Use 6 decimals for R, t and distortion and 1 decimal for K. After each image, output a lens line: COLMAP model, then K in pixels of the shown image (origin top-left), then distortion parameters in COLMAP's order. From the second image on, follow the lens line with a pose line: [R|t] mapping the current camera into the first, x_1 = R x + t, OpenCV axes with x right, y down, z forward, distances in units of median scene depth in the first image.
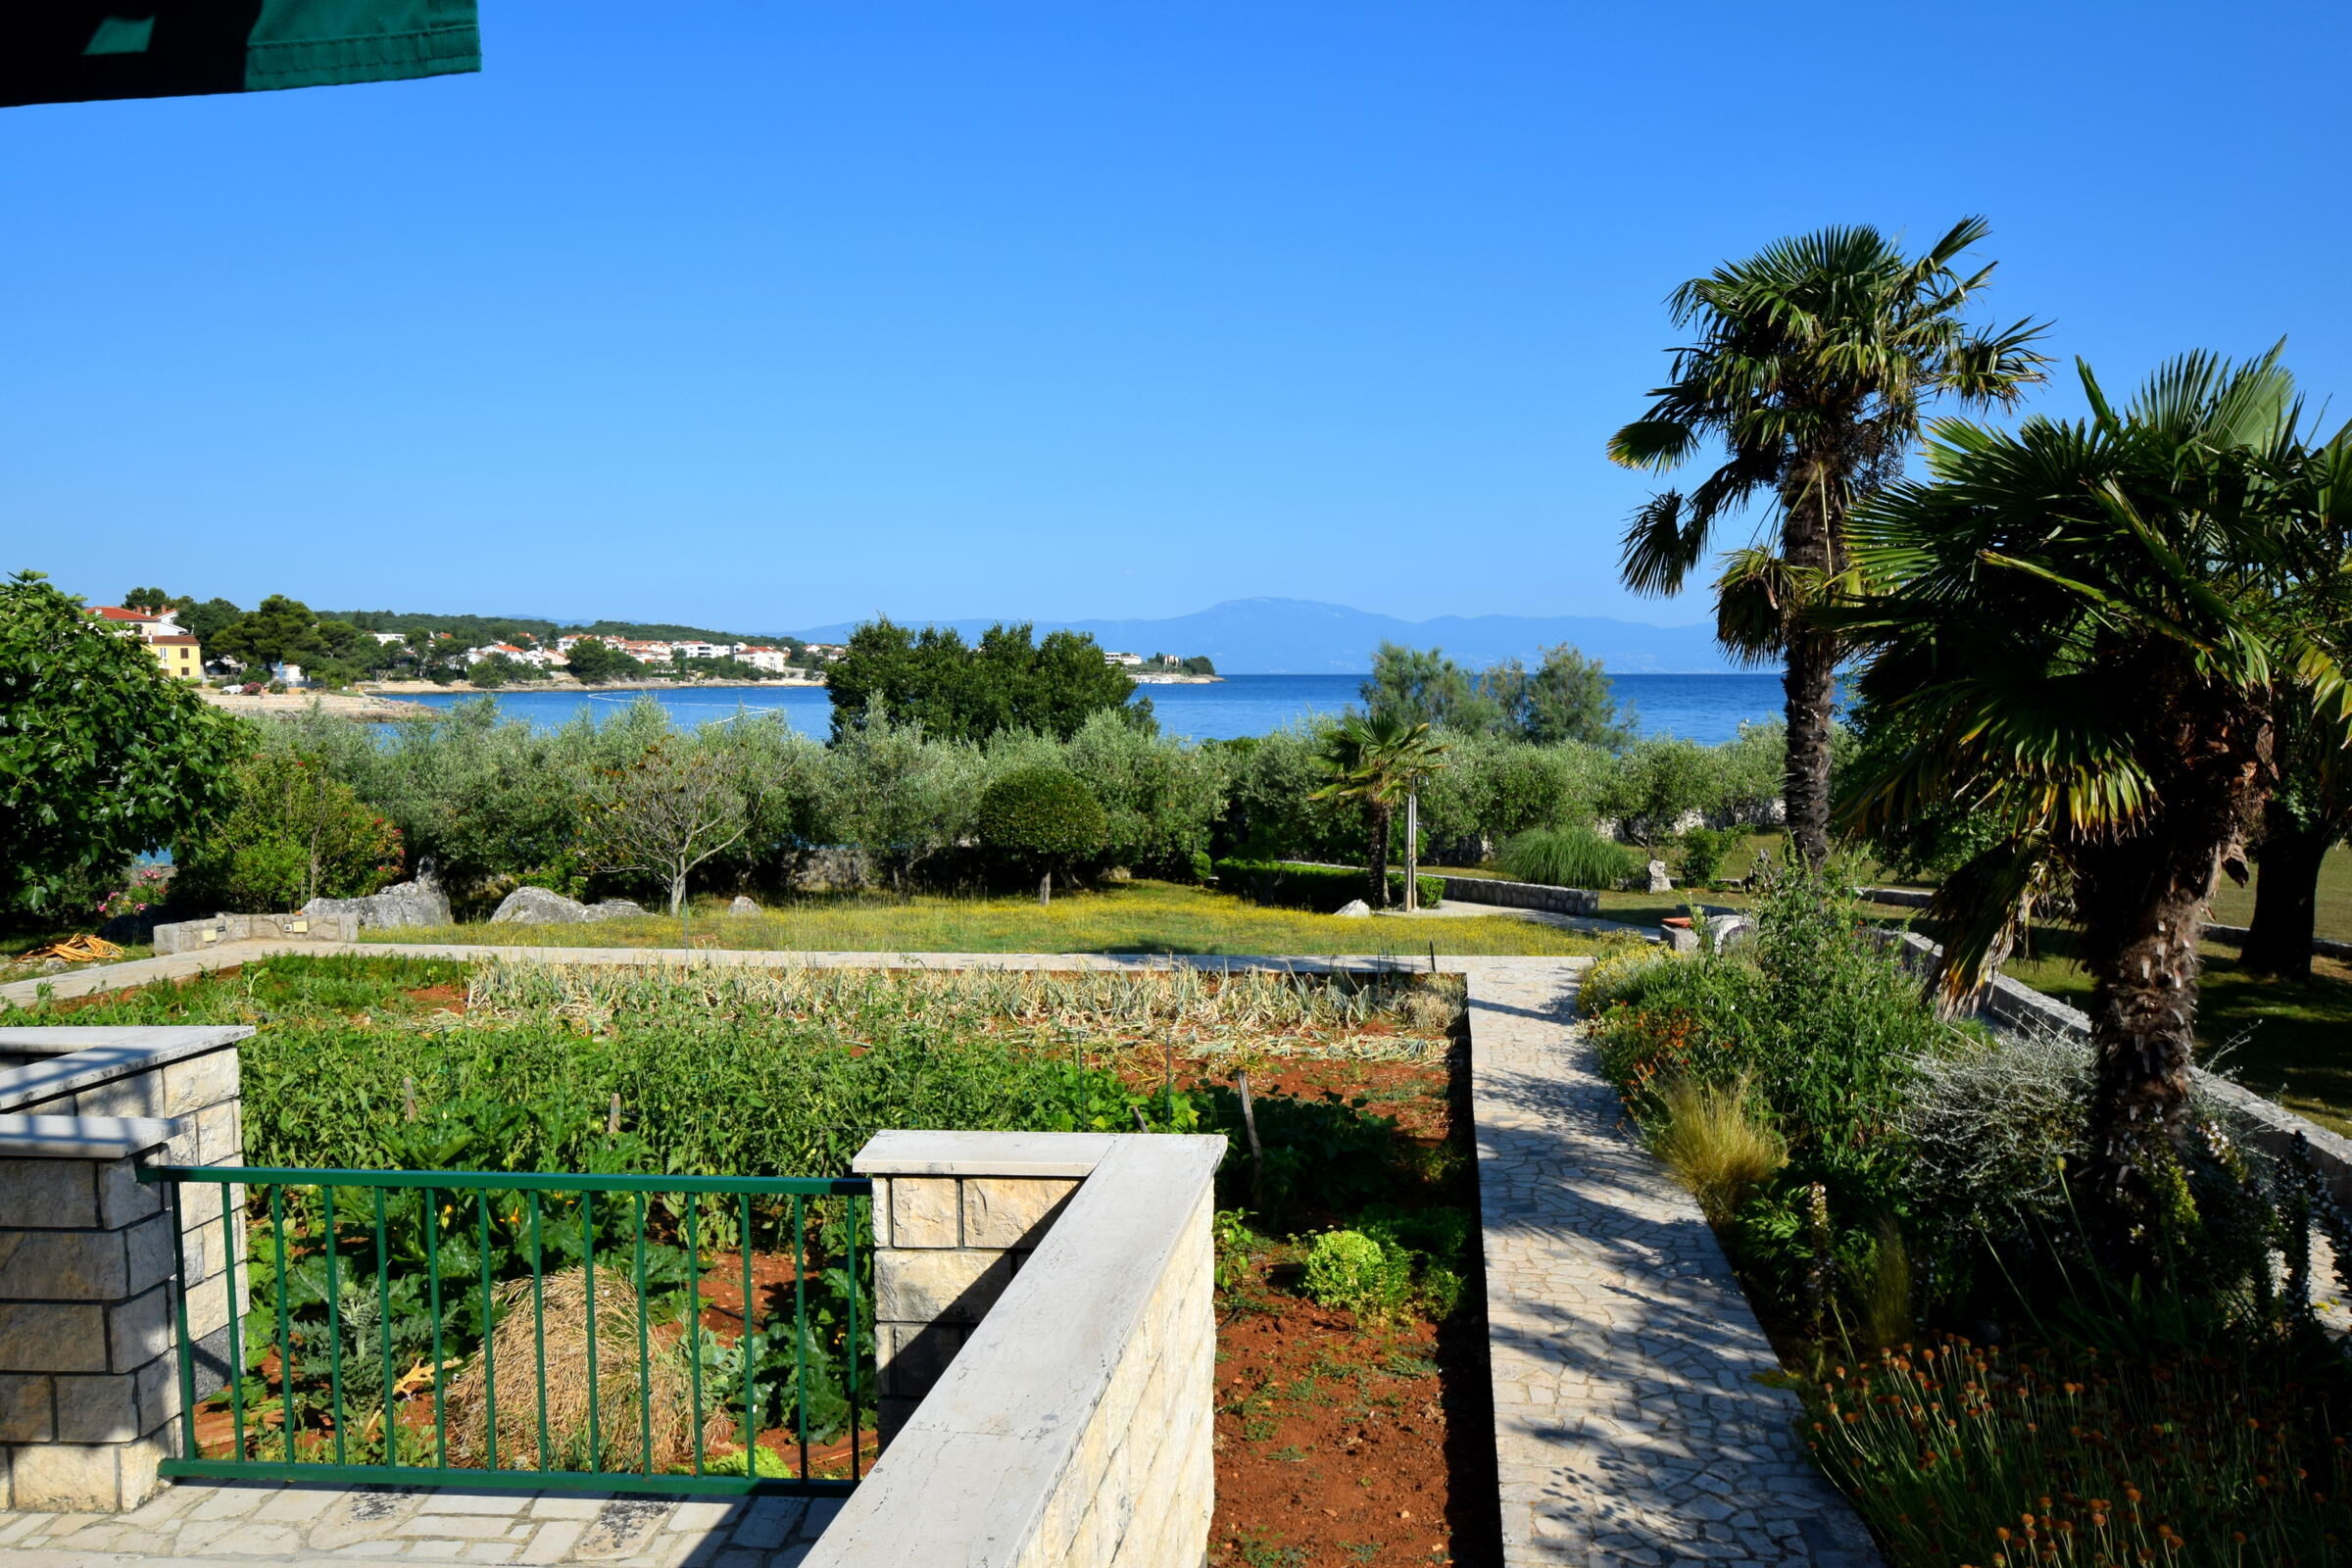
lens RADIAL K [[1708.6, 0, 1180.2], [0, 1708.6, 806.9], [0, 0, 1]] dist [-0.006399, -0.003262]
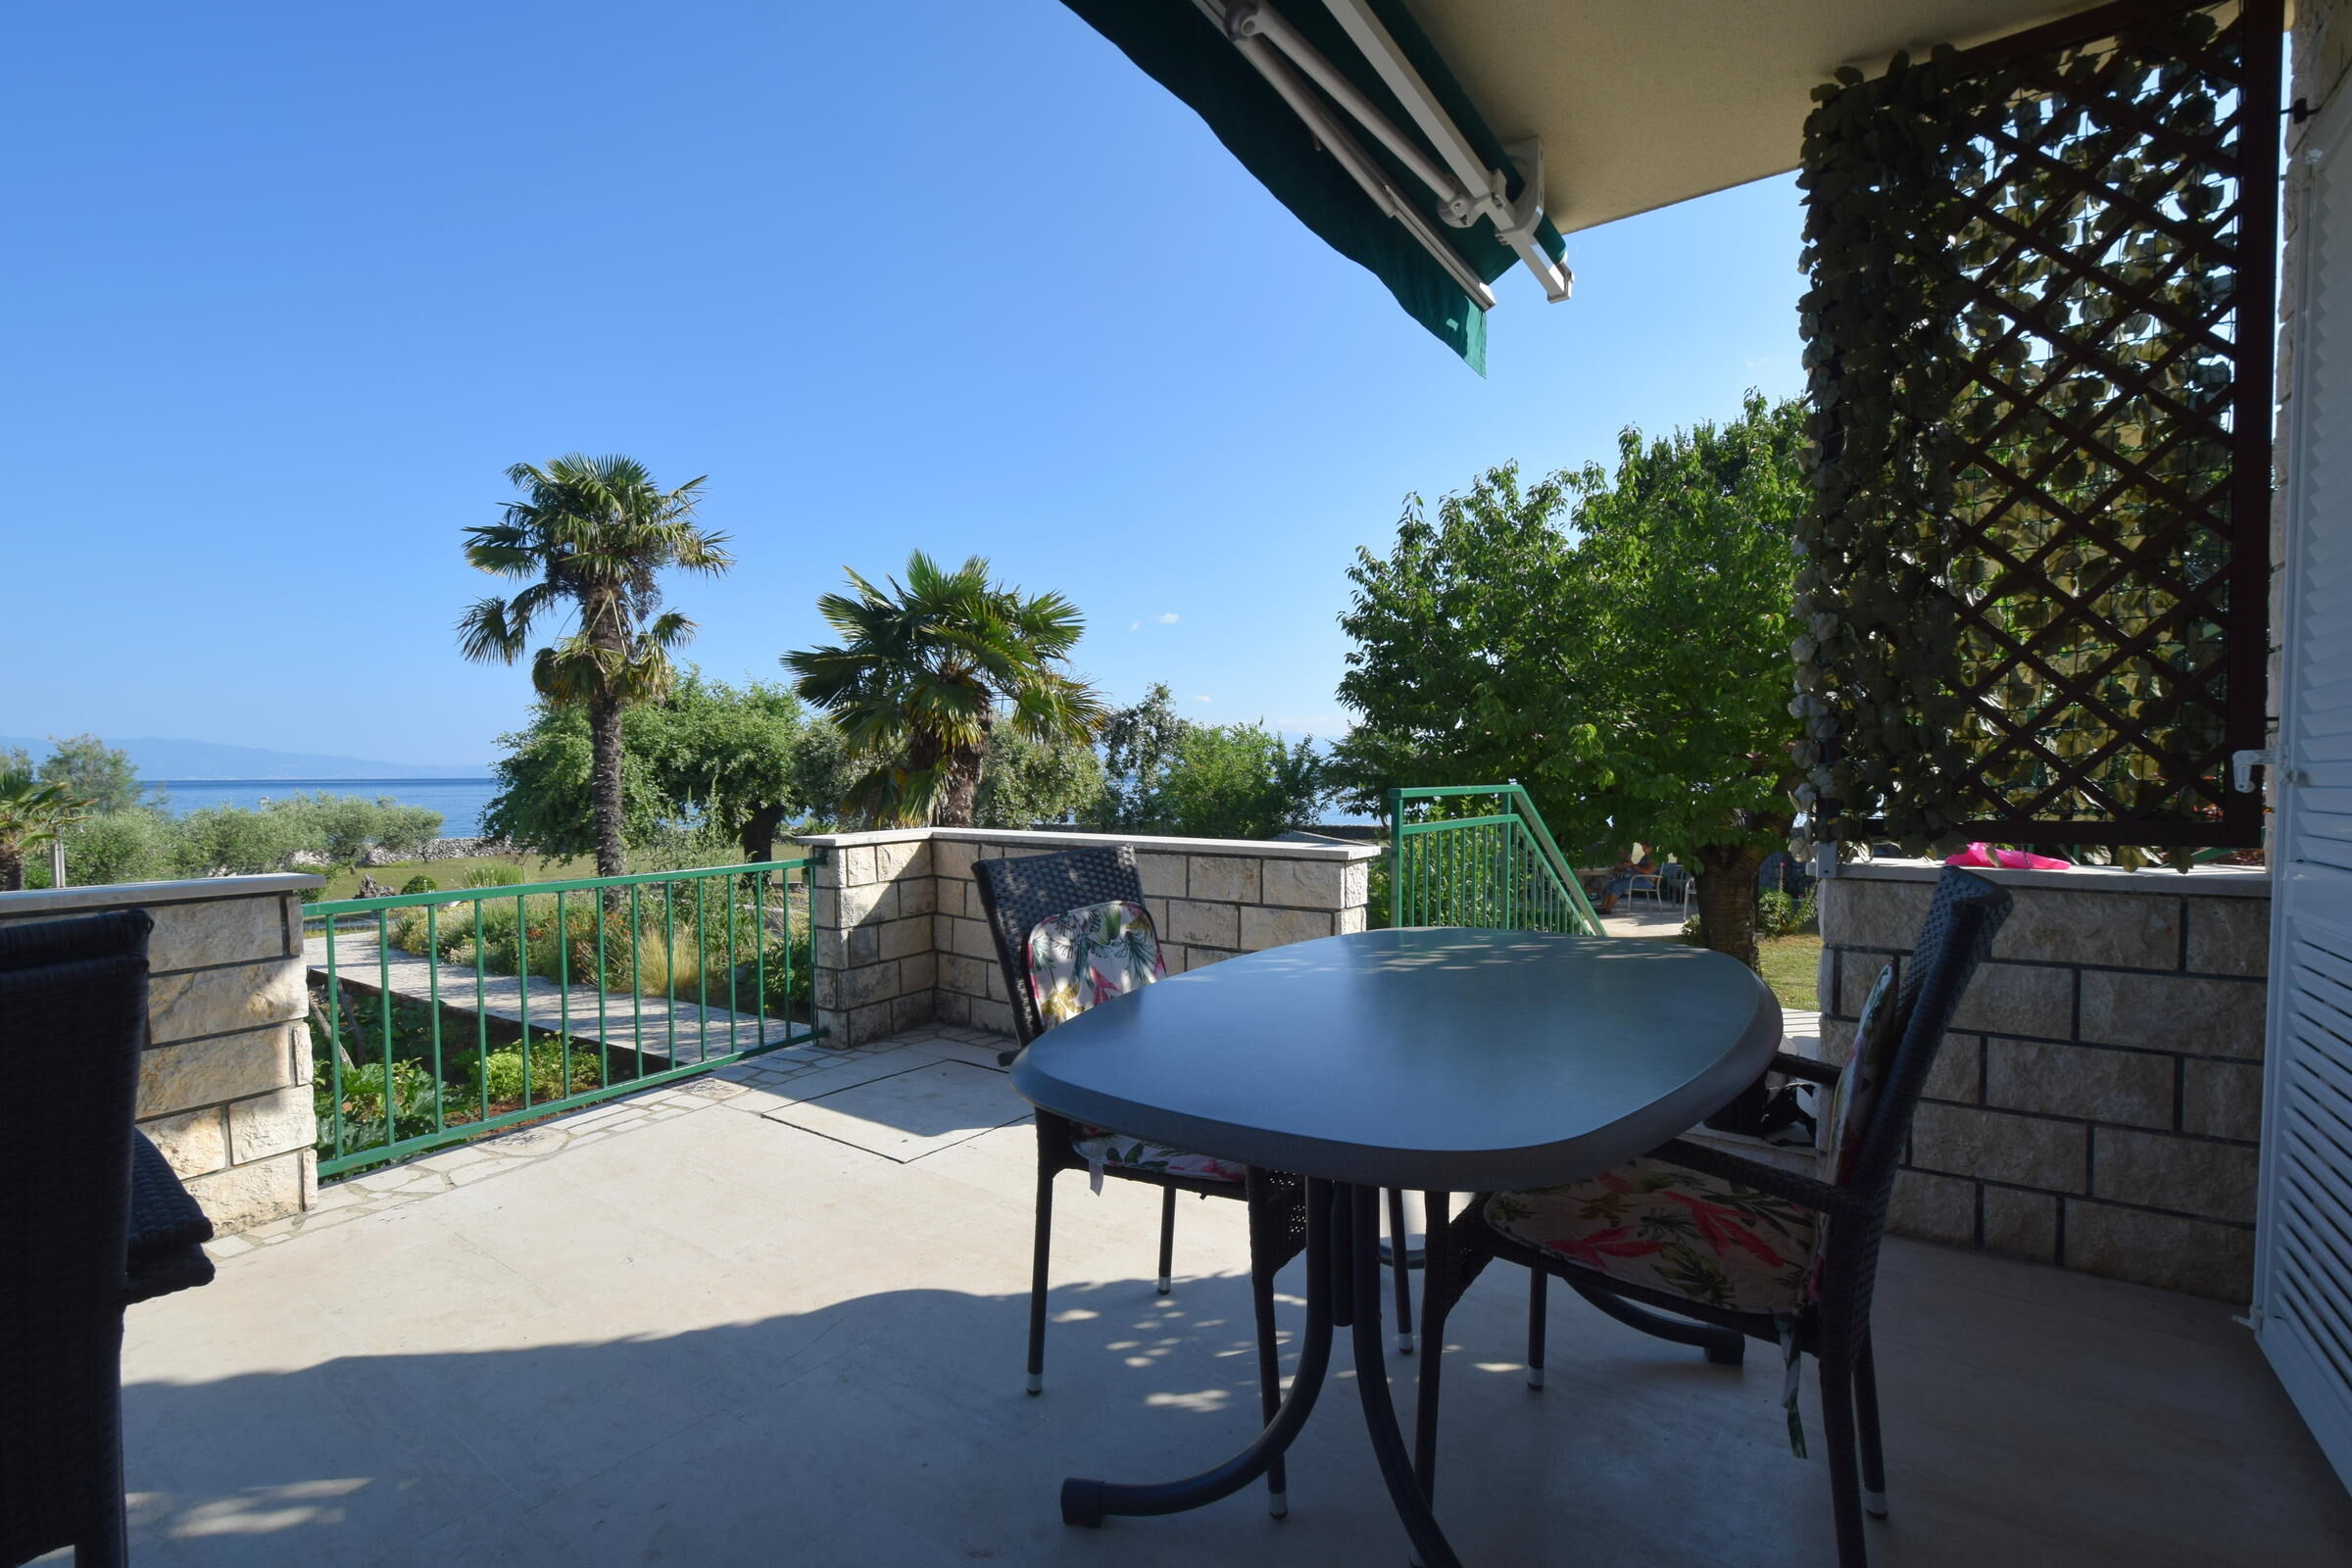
lens RADIAL K [[1024.2, 0, 1183.1], [0, 1024.2, 813.5], [0, 0, 1]] dist [0.007263, -0.006969]
pose [[0.447747, -0.037443, 0.893376, -0.132614], [0.075615, 0.997129, 0.003894, 0.026698], [-0.890957, 0.065809, 0.449293, 0.021538]]
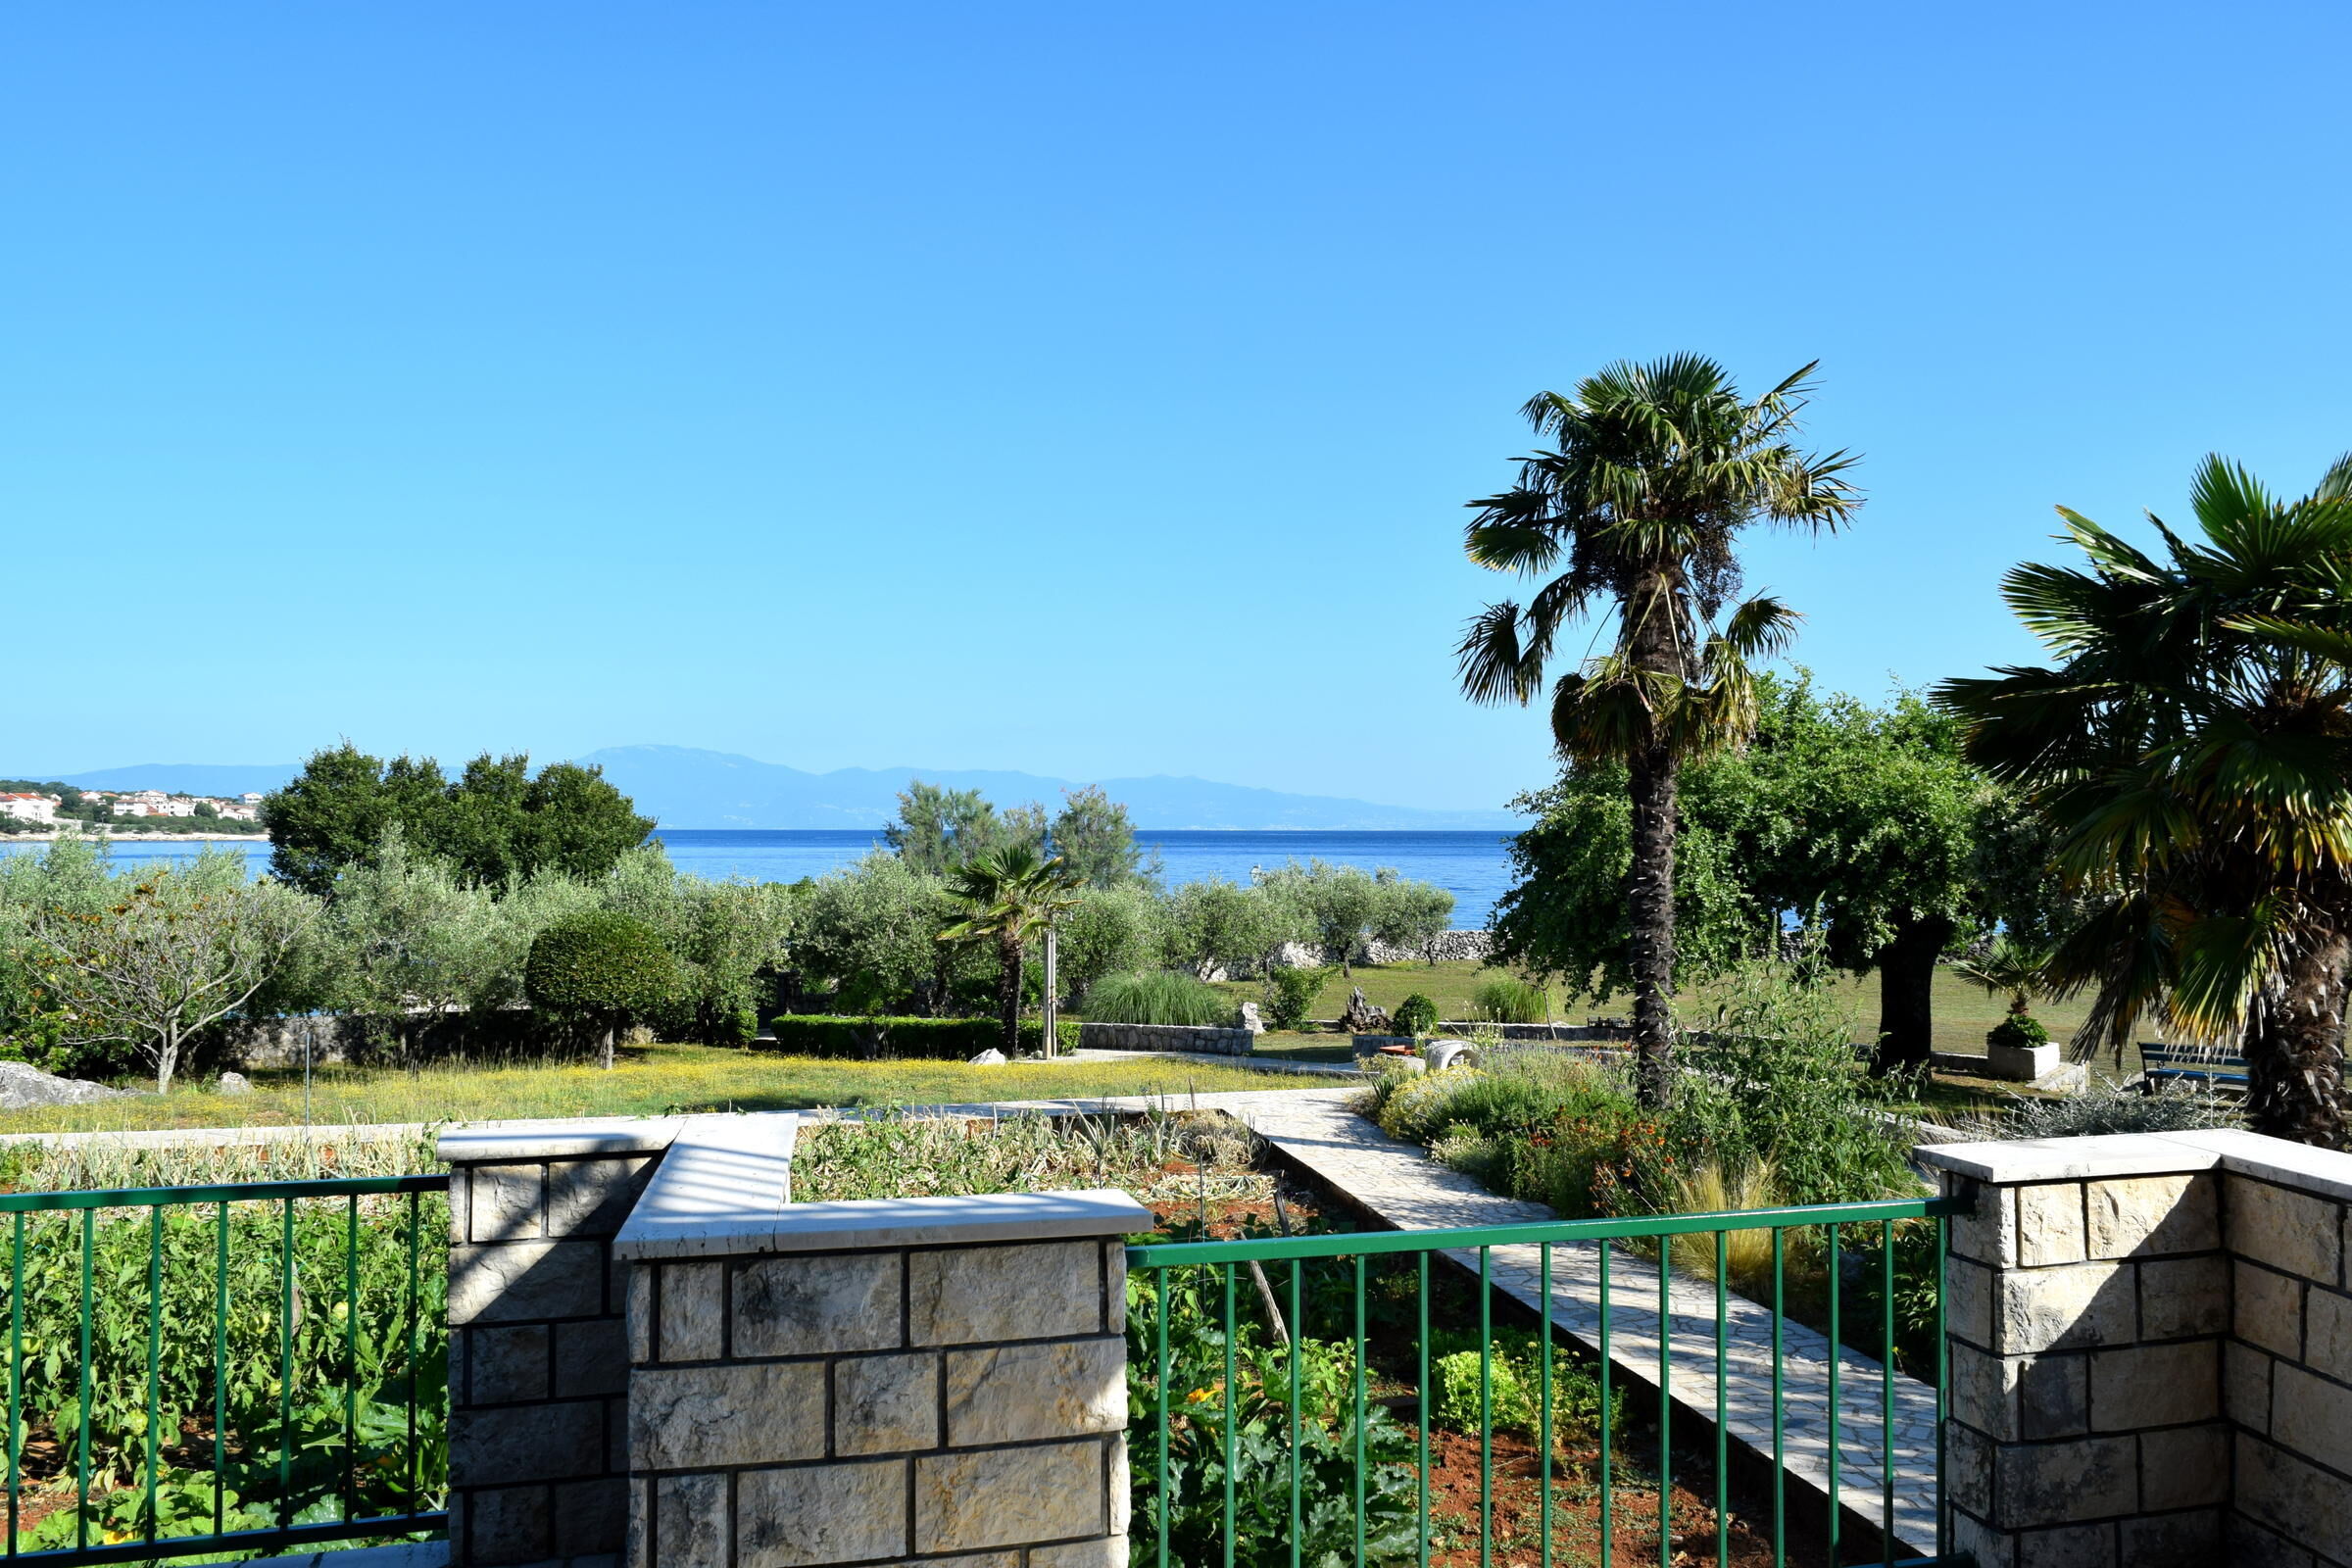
lens RADIAL K [[1832.6, 0, 1176.0], [0, 1832.6, 784.0], [0, 0, 1]] dist [-0.018516, 0.007531]
pose [[0.947073, 0.010371, 0.320851, -0.117674], [0.022466, 0.994886, -0.098473, 0.012121], [-0.320231, 0.100470, 0.941997, 0.029295]]
